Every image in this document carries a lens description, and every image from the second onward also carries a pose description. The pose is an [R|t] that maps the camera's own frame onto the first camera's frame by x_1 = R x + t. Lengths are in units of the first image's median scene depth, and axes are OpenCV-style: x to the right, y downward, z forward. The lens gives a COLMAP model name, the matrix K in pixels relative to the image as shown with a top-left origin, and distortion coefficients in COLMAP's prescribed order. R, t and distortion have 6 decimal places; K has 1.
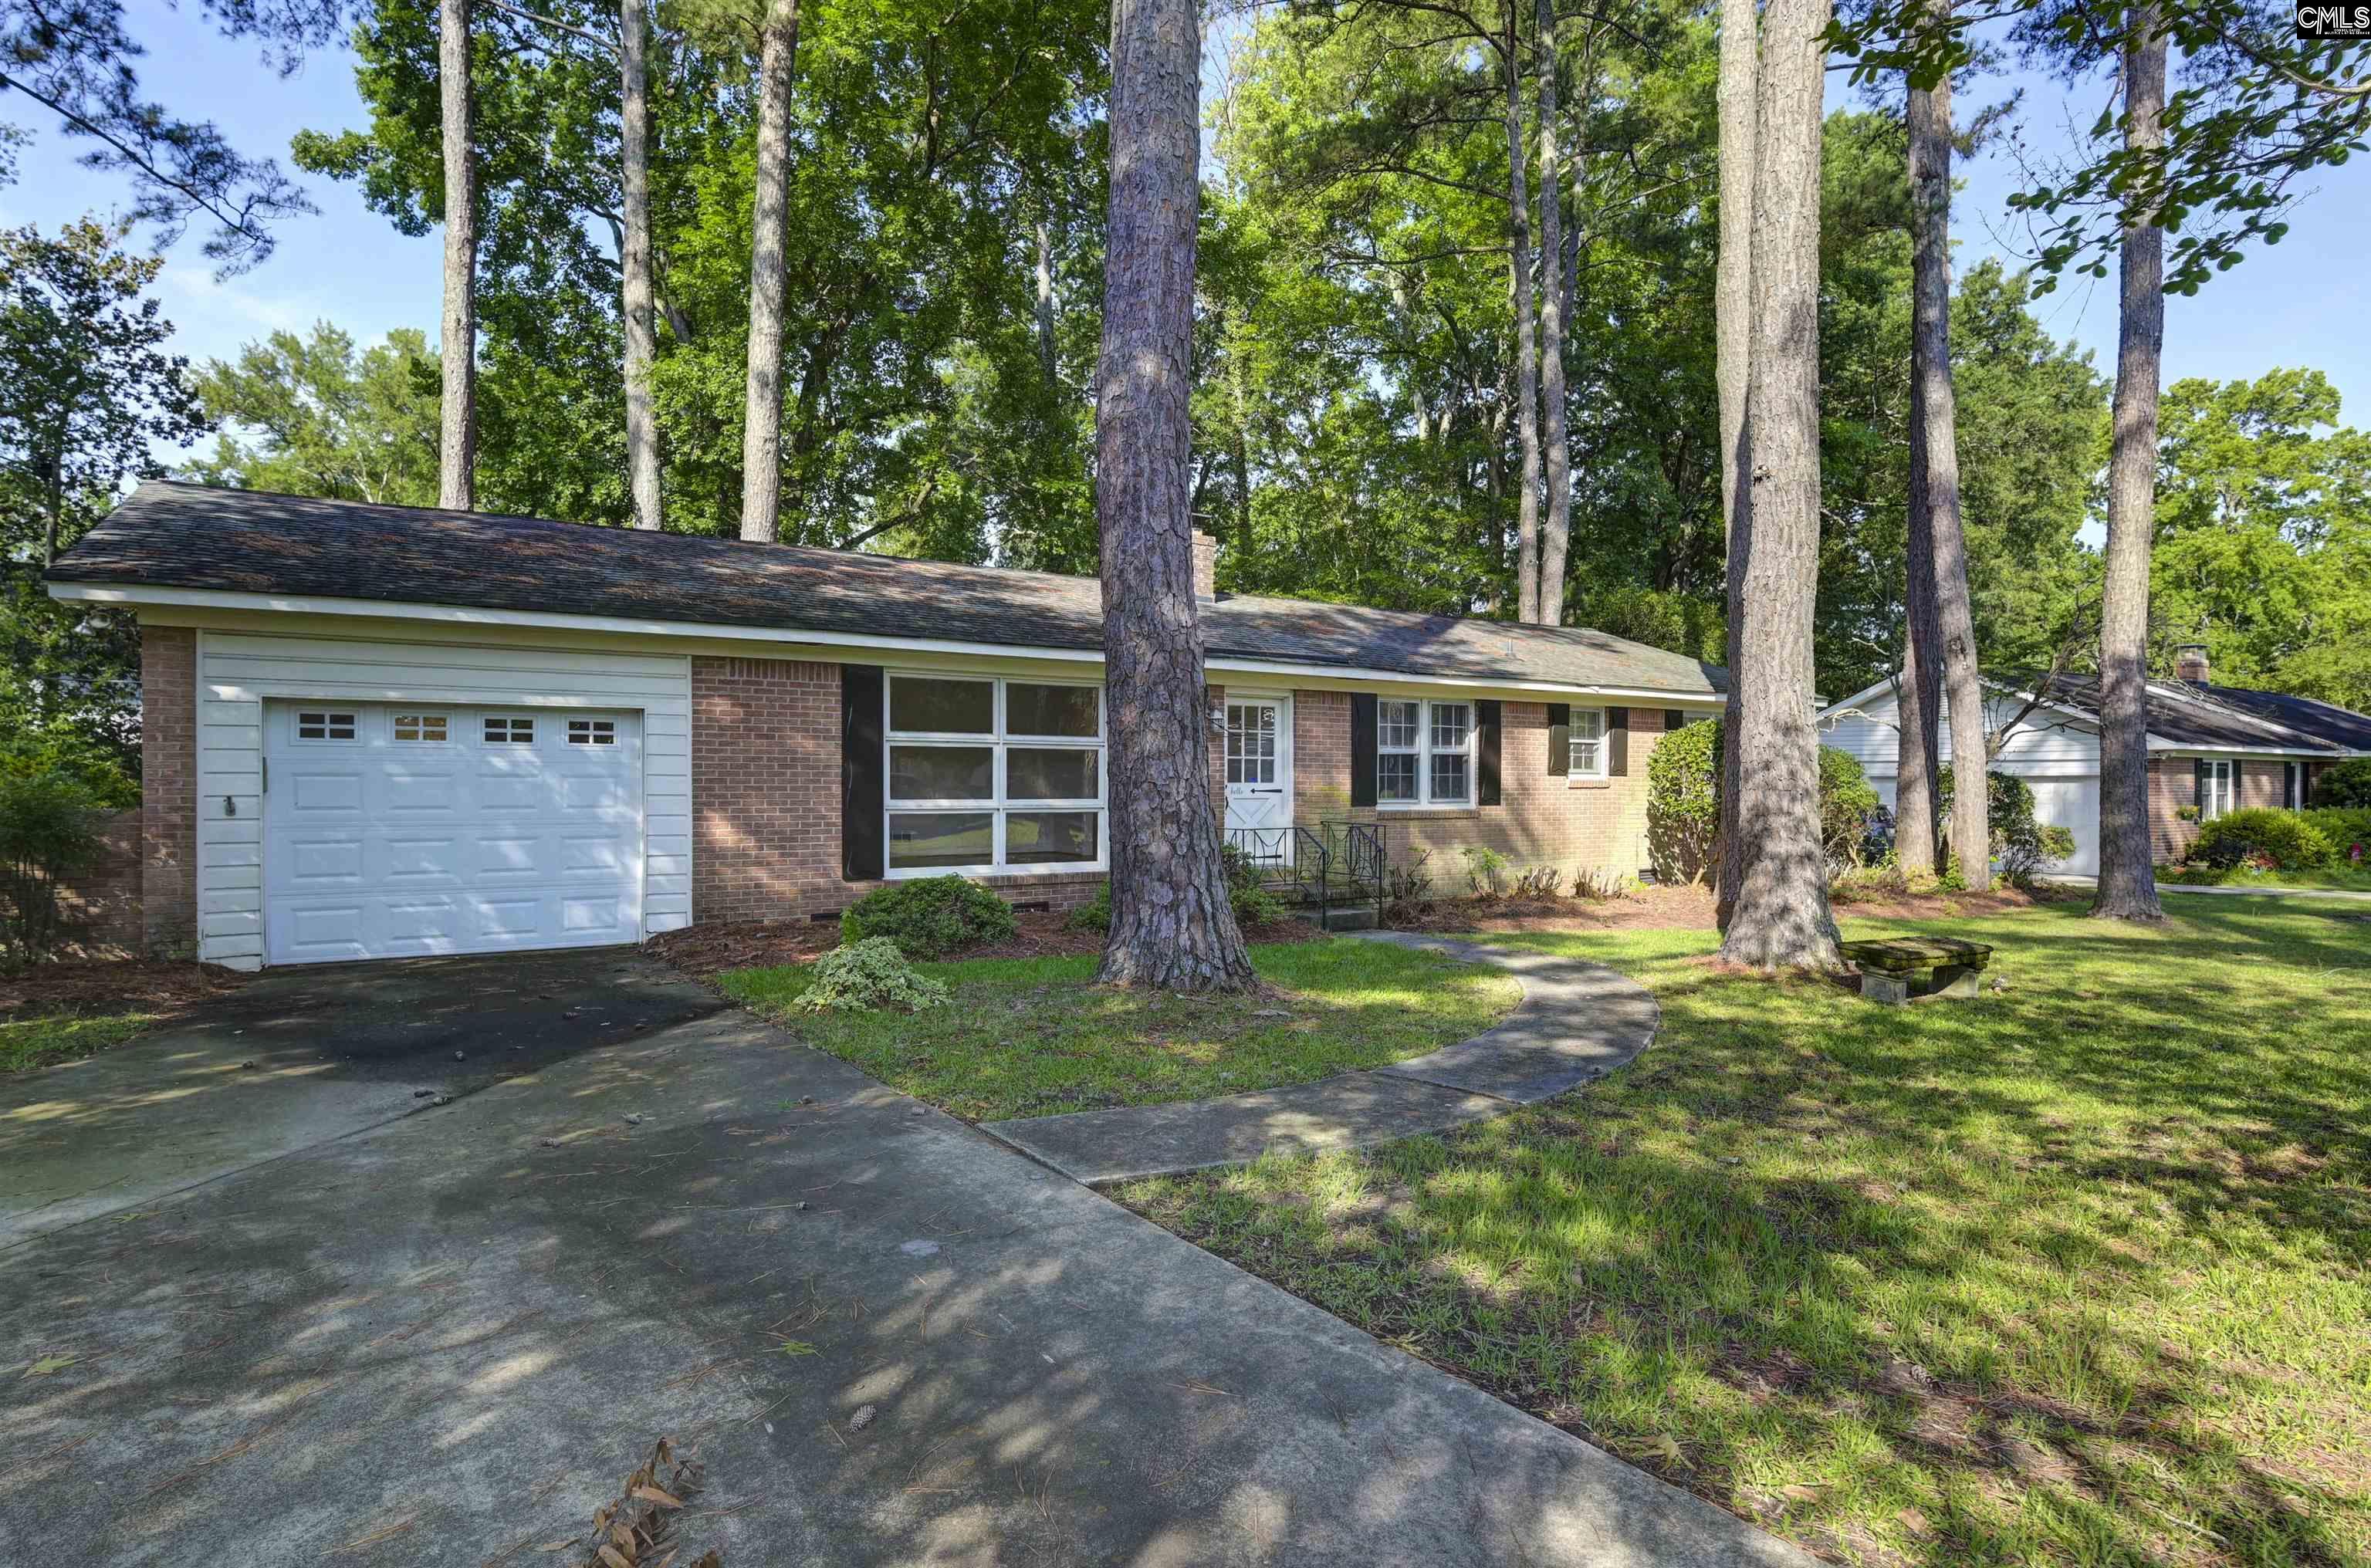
lens RADIAL K [[1299.1, 0, 1215.6], [0, 1299.1, 797.1], [0, 0, 1]] dist [-0.005493, -0.002217]
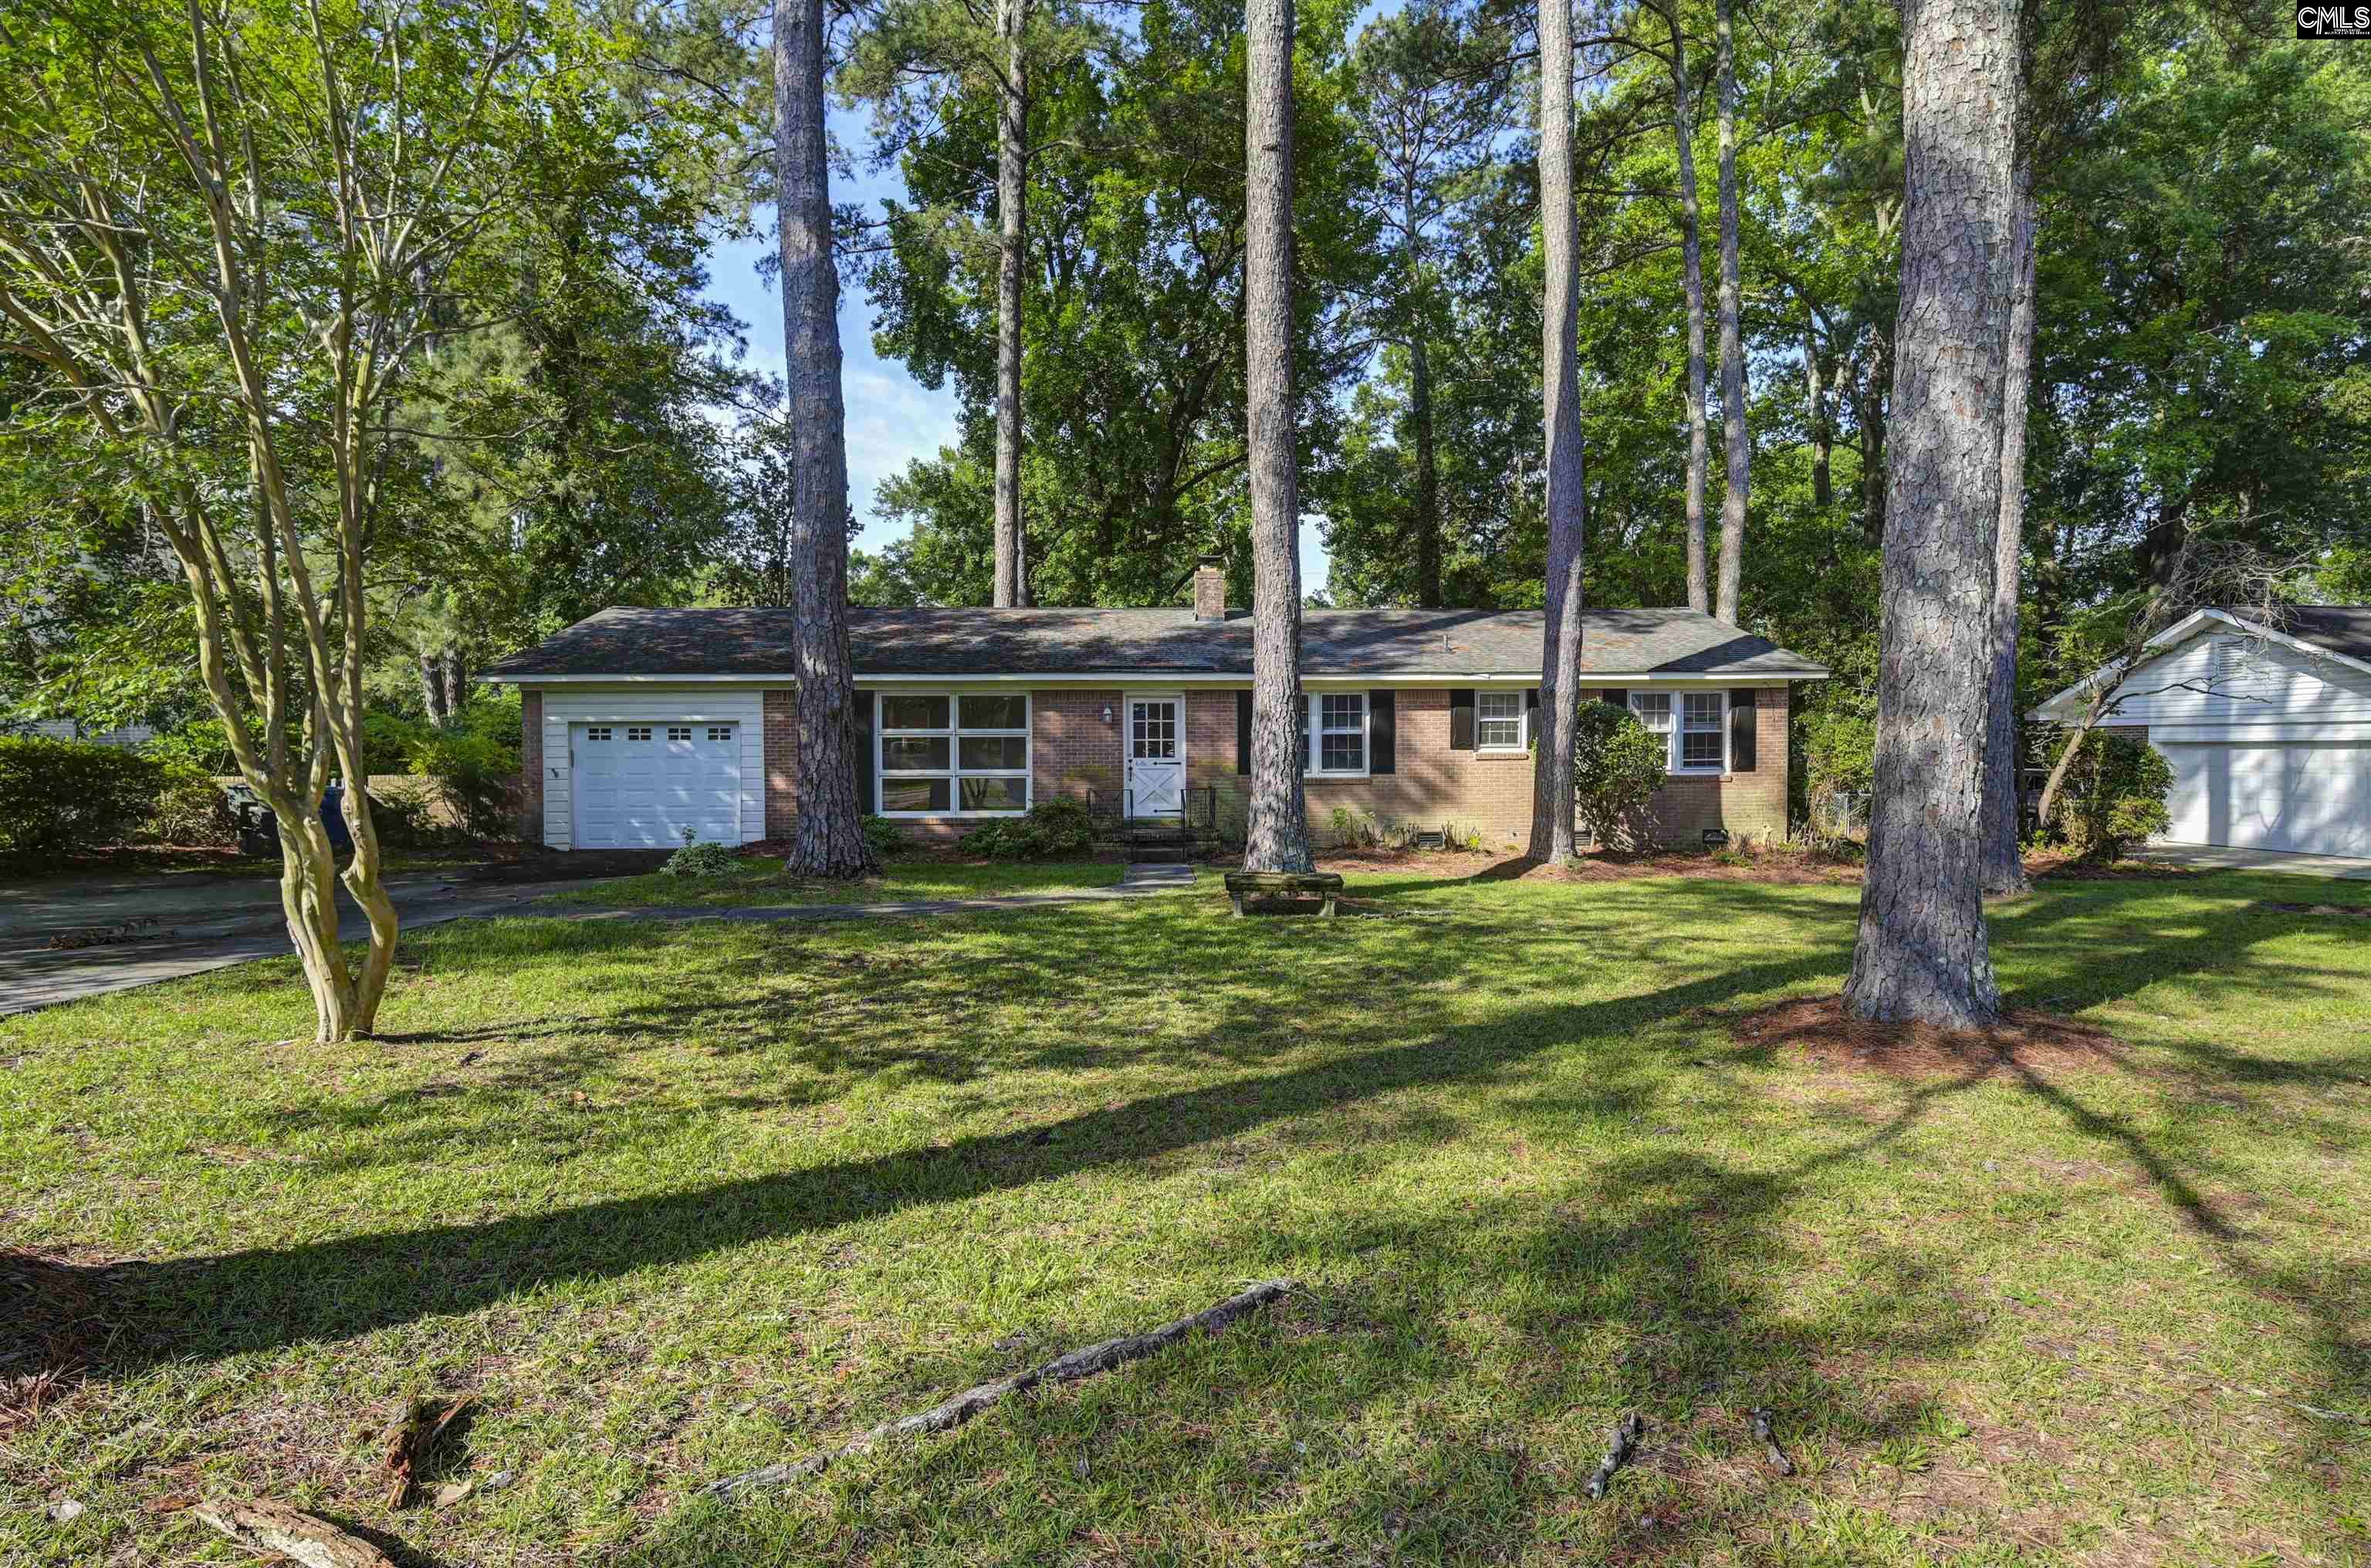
lens RADIAL K [[1229.5, 0, 1183.9], [0, 1229.5, 774.2], [0, 0, 1]] dist [0.001606, -0.000230]
pose [[0.848860, 0.003638, -0.528606, 0.722997], [0.001124, 0.999962, 0.008686, -0.004527], [0.528617, -0.007967, 0.848823, -0.105538]]
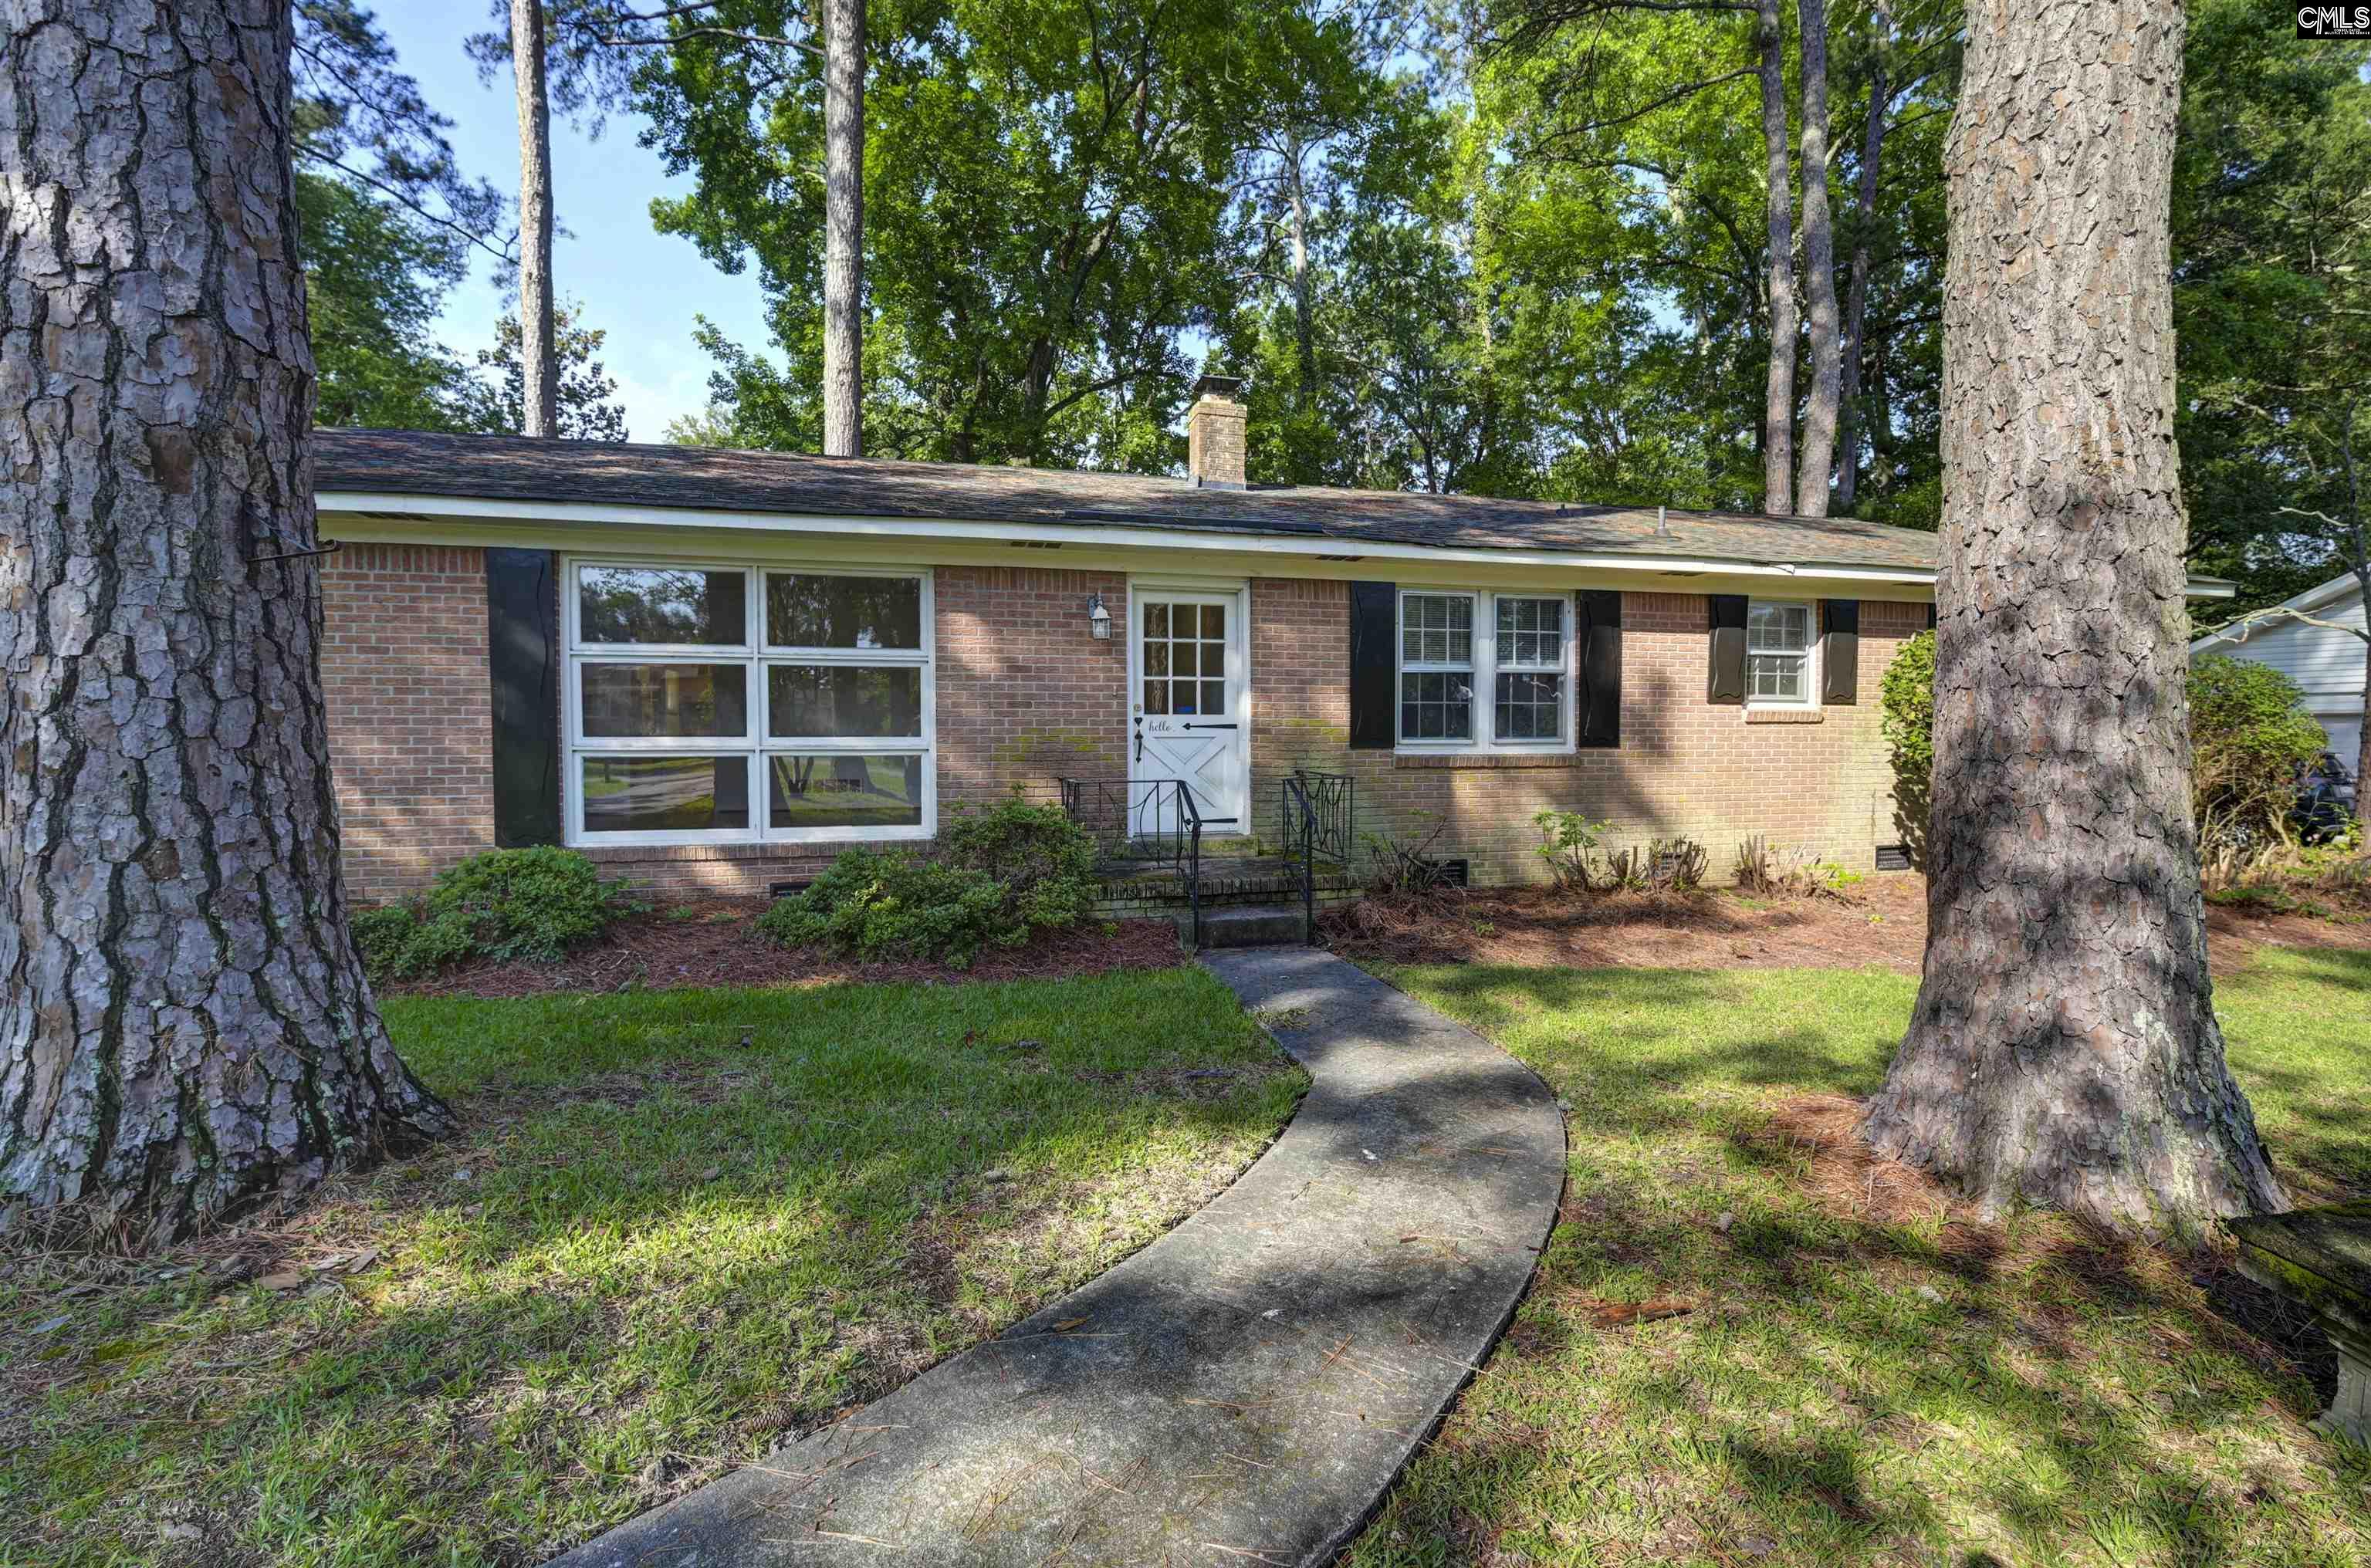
lens RADIAL K [[1047.3, 0, 1196.5], [0, 1047.3, 780.2], [0, 0, 1]] dist [-0.007848, -0.008104]
pose [[0.939442, 0.008745, -0.342597, 0.216140], [0.001222, 0.999583, 0.028866, 0.007563], [0.342706, -0.027536, 0.939039, 0.451752]]
